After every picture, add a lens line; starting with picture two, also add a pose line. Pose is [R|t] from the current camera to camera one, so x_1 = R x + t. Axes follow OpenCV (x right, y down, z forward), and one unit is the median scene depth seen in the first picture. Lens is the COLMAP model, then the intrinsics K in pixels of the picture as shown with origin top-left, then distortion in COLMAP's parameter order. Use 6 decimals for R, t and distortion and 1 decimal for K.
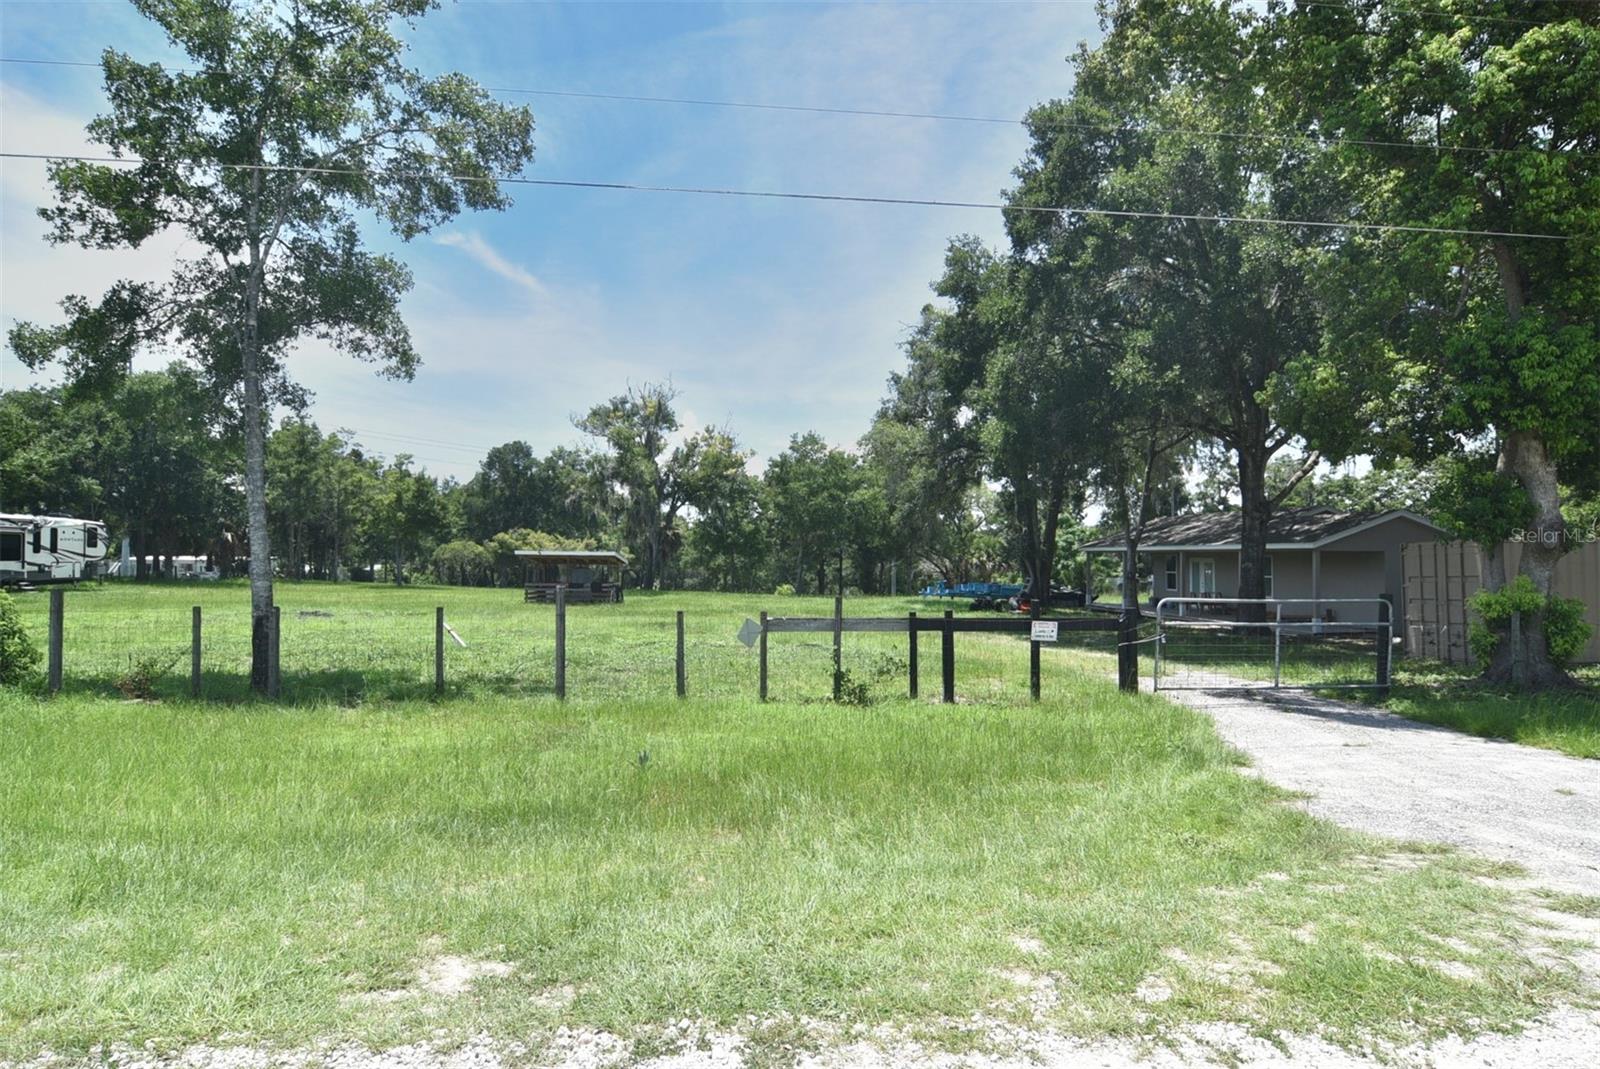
lens RADIAL K [[882.9, 0, 800.0], [0, 882.9, 534.5], [0, 0, 1]] dist [-0.000511, -0.009285]
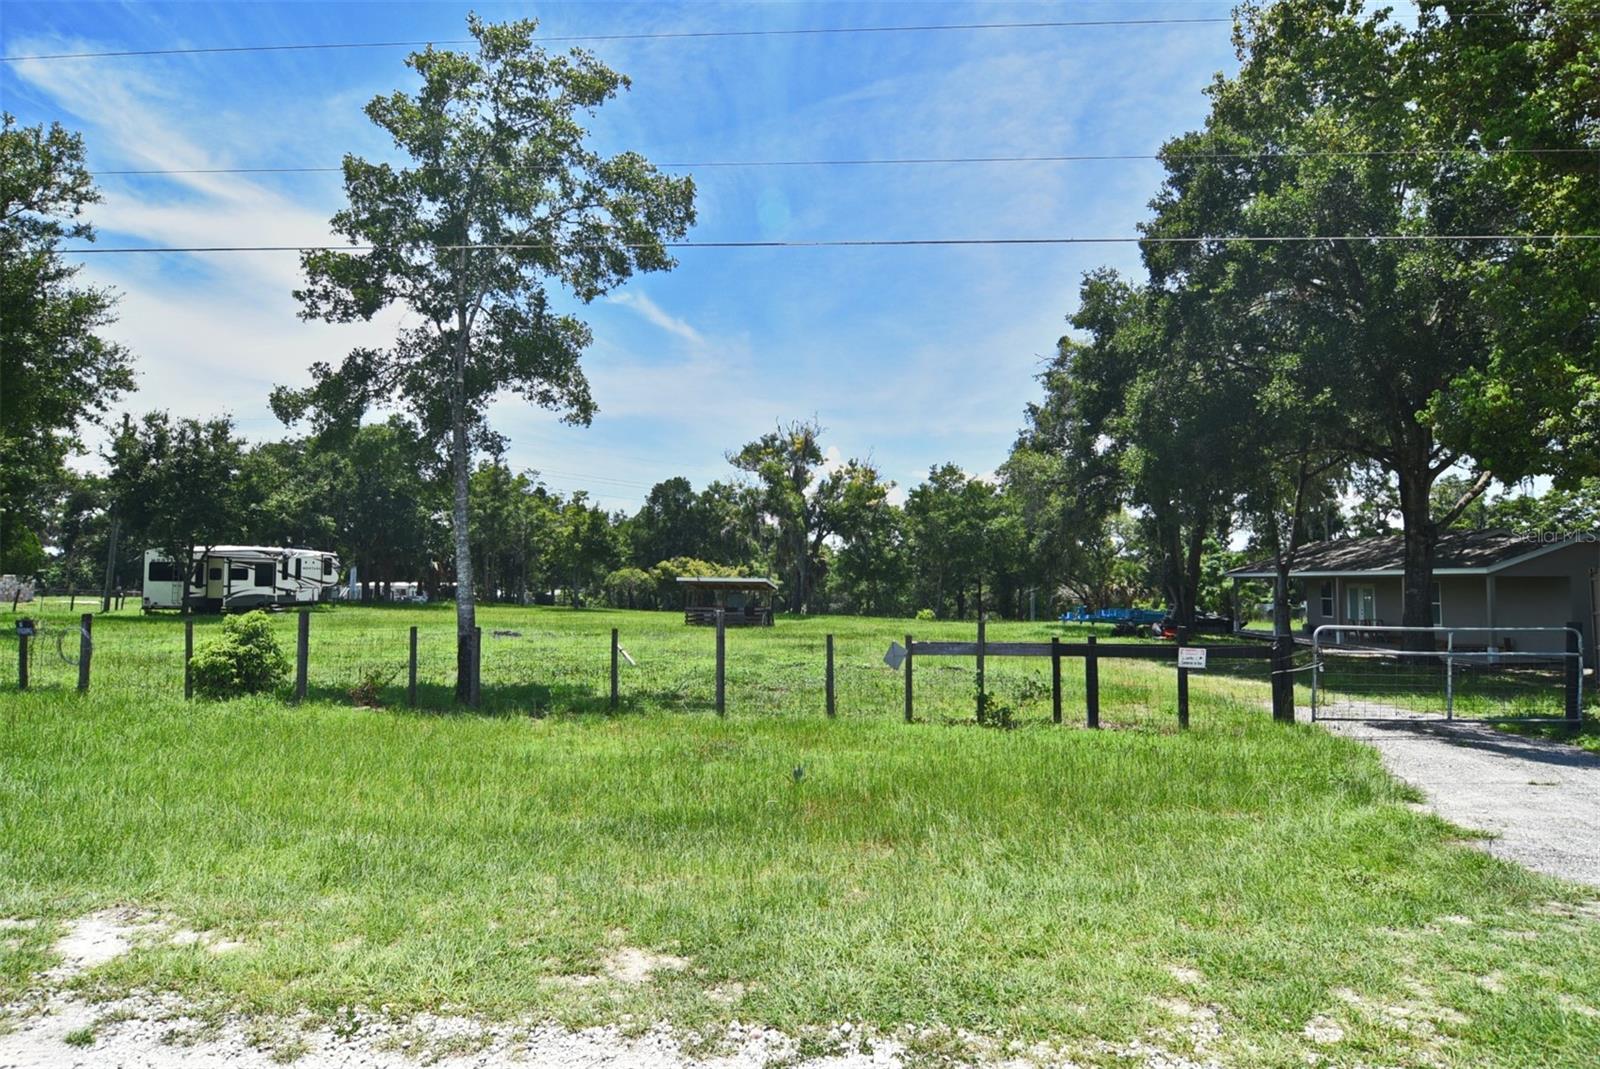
lens RADIAL K [[839.4, 0, 804.2], [0, 839.4, 533.7], [0, 0, 1]] dist [-0.001246, -0.009211]
pose [[0.987796, -0.009281, -0.155479, -0.006794], [0.004242, 0.999456, -0.032707, -0.001485], [0.155698, 0.031648, 0.987298, -0.006724]]
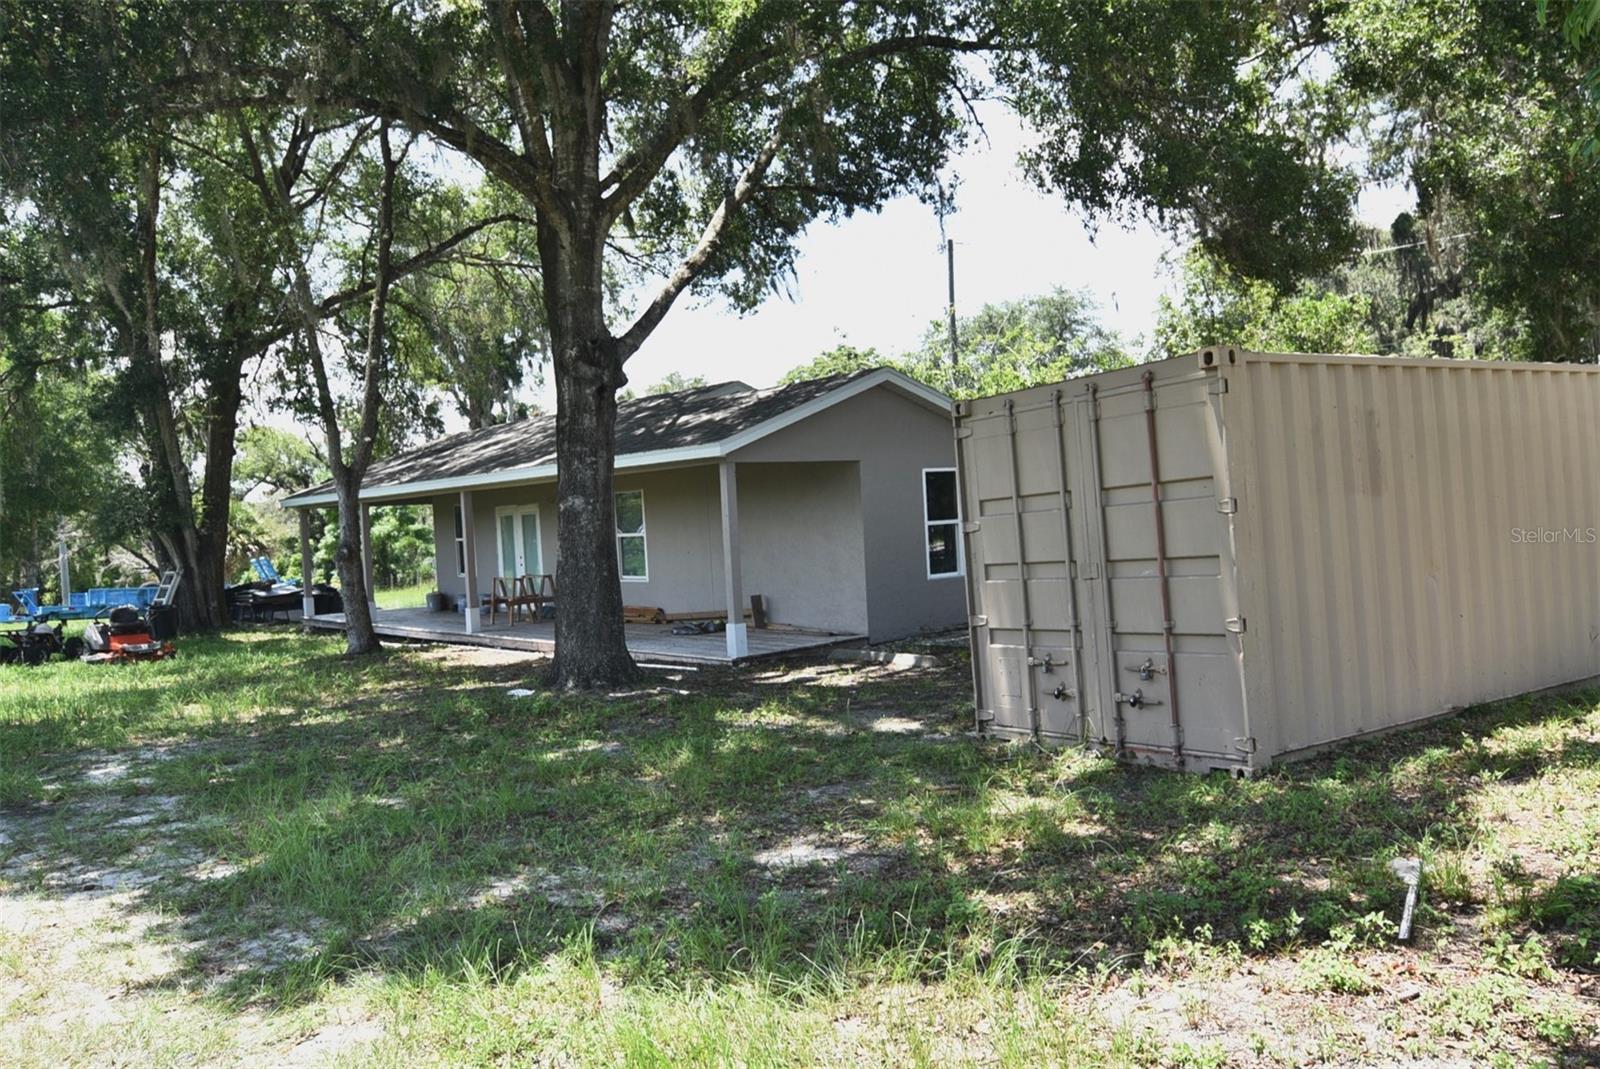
lens RADIAL K [[1104.2, 0, 800.0], [0, 1104.2, 534.5], [0, 0, 1]] dist [0.000169, -0.000013]
pose [[0.817436, -0.053721, 0.573509, 0.469532], [0.039420, 0.998525, 0.037347, 0.051240], [-0.574670, -0.007921, 0.818347, 0.832235]]
